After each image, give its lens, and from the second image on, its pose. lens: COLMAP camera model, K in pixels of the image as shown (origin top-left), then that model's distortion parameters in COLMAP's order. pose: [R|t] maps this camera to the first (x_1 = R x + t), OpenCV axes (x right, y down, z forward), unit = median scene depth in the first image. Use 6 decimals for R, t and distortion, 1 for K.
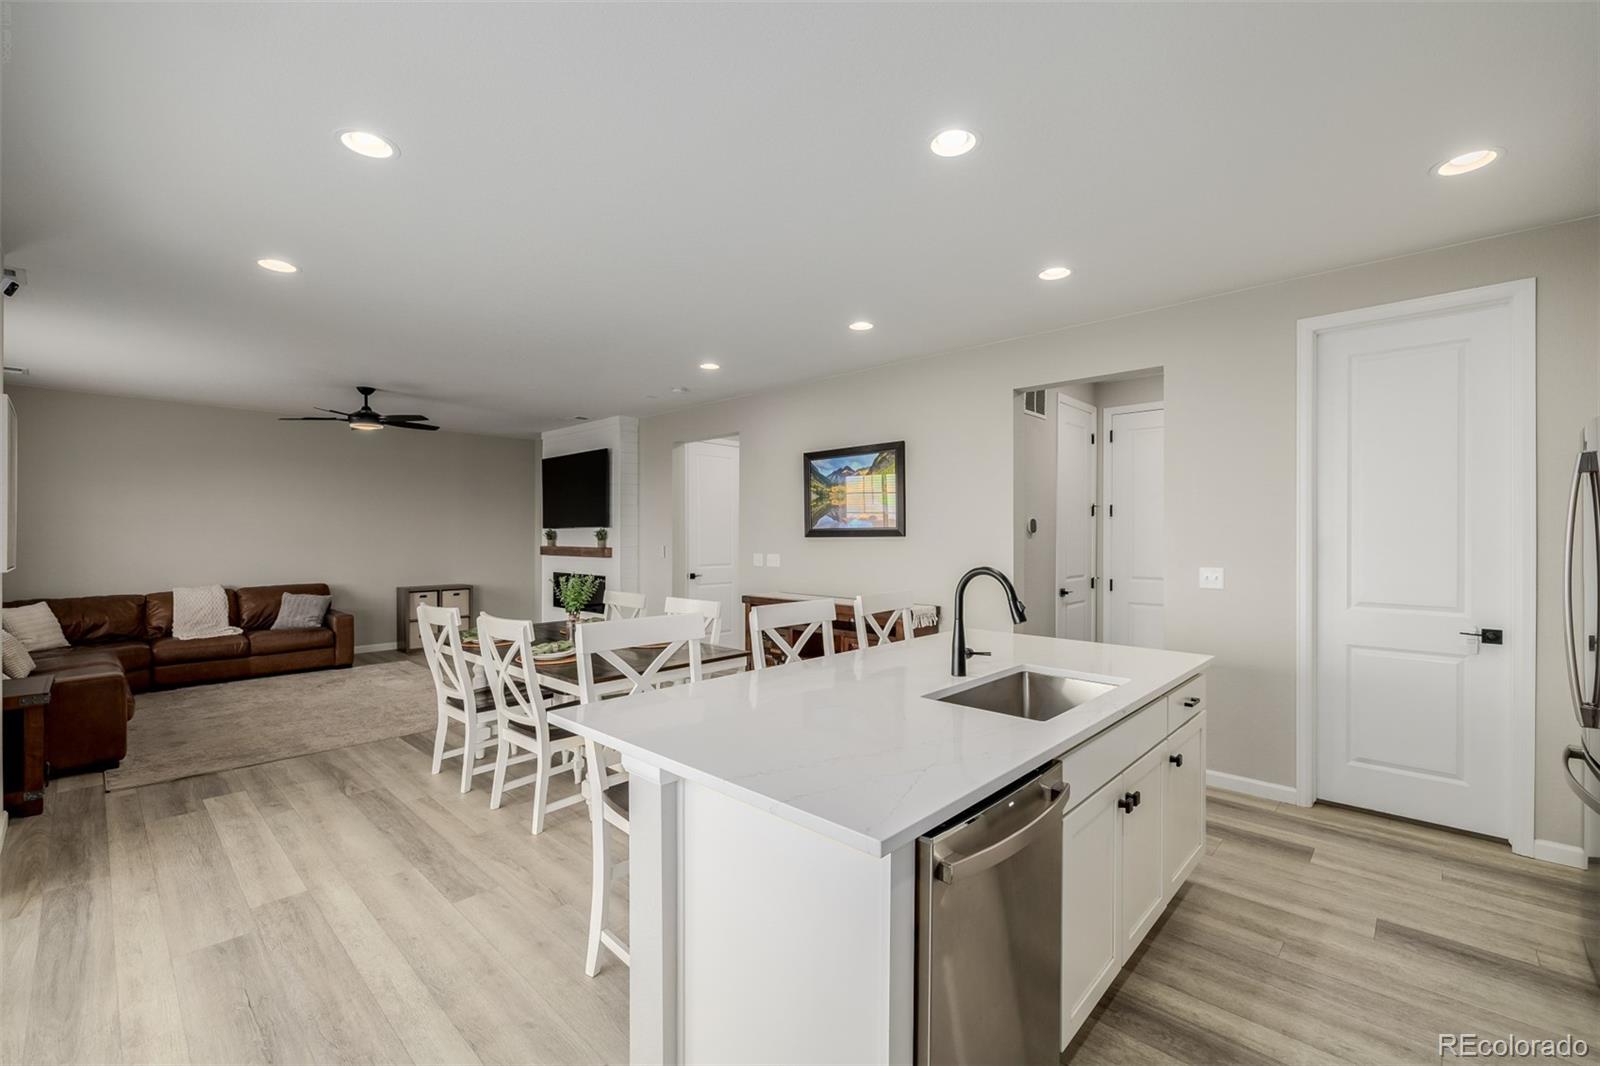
lens RADIAL K [[669.6, 0, 798.1], [0, 669.6, 532.0], [0, 0, 1]] dist [-0.004419, 0.001330]
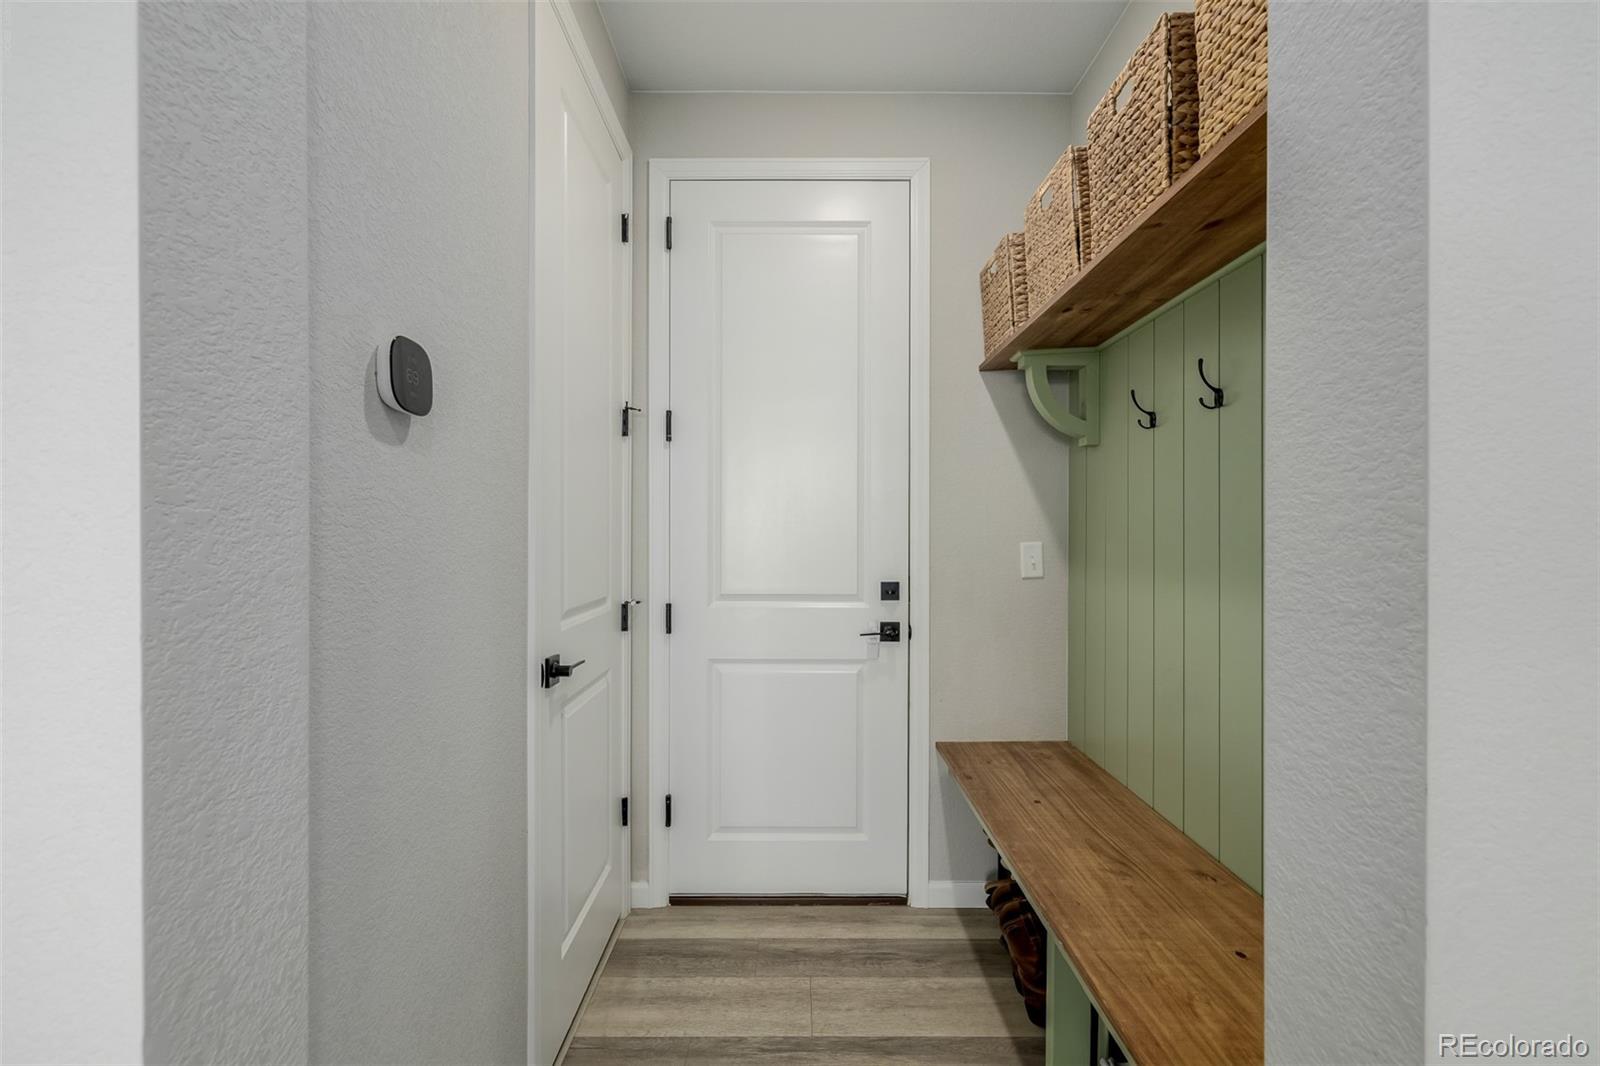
lens RADIAL K [[669.6, 0, 799.9], [0, 669.6, 540.2], [0, 0, 1]] dist [-0.004419, 0.001330]
pose [[0.721725, -0.003864, 0.692169, 0.243310], [-0.002153, 0.999967, 0.007828, 0.029887], [-0.692177, -0.007140, 0.721693, 0.636790]]
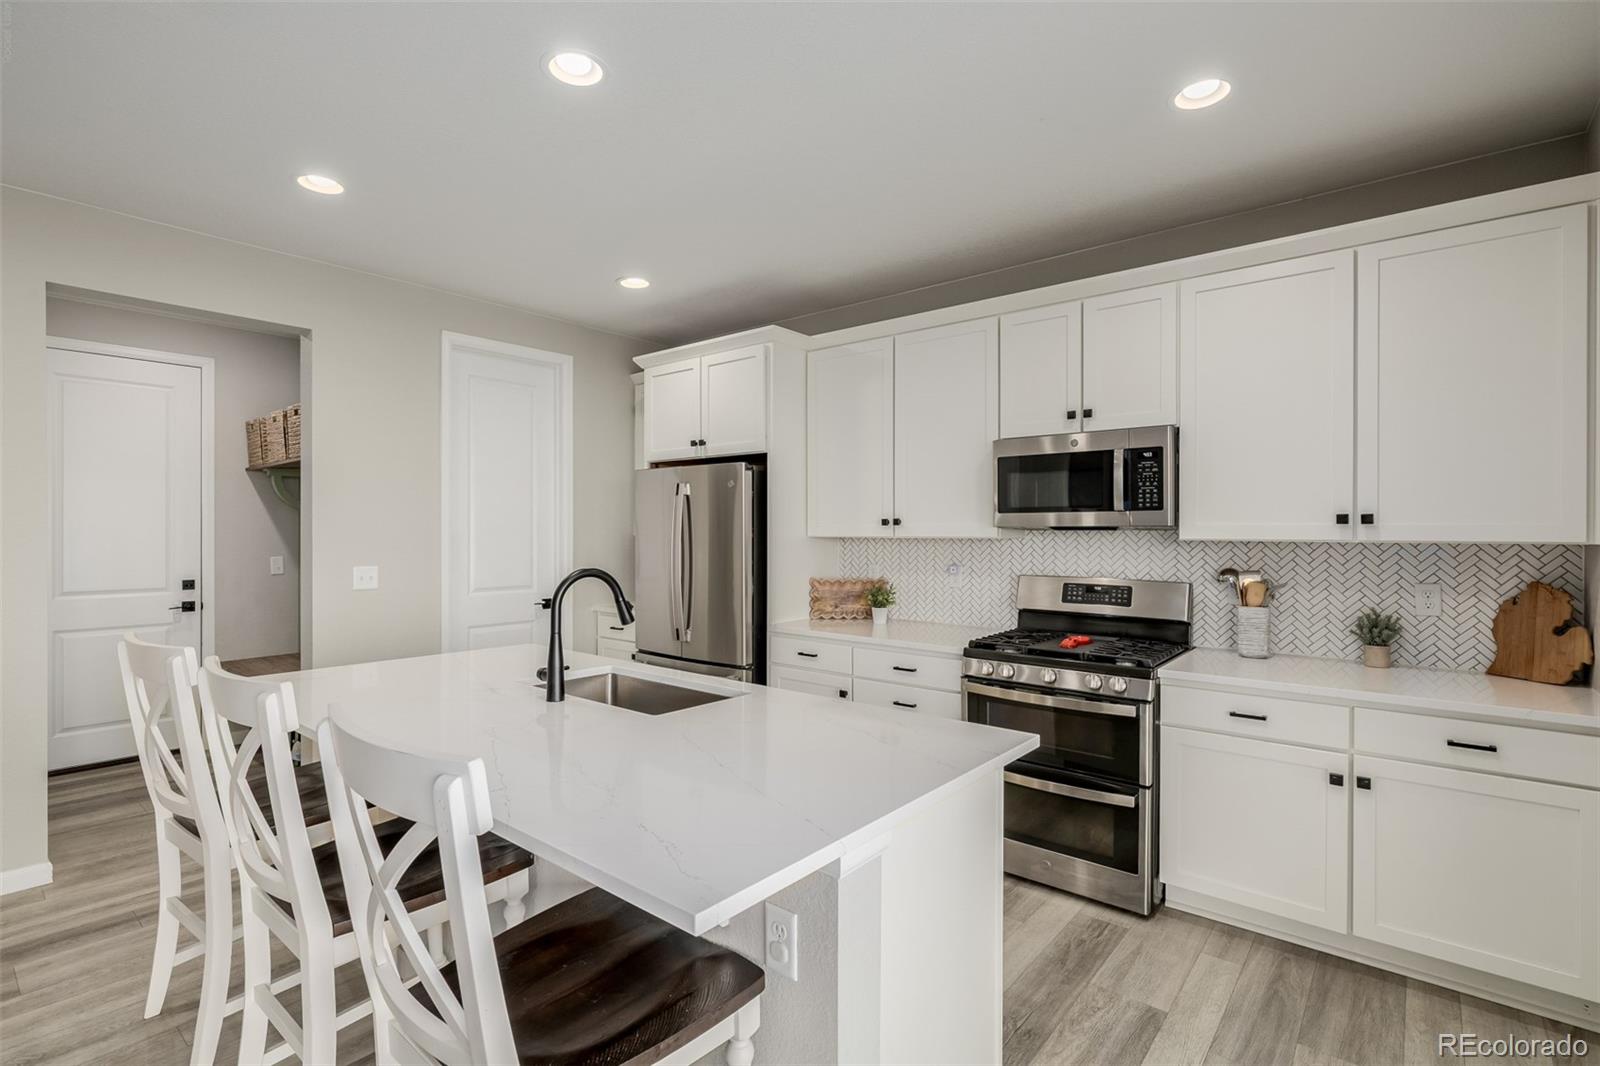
lens RADIAL K [[772.9, 0, 791.3], [0, 772.9, 532.4], [0, 0, 1]] dist [-0.003097, 0.003165]
pose [[-0.039613, -0.000807, 0.999215, -0.290417], [-0.006552, 0.999978, 0.000548, 0.001718], [-0.999194, -0.006525, -0.039618, 0.276131]]
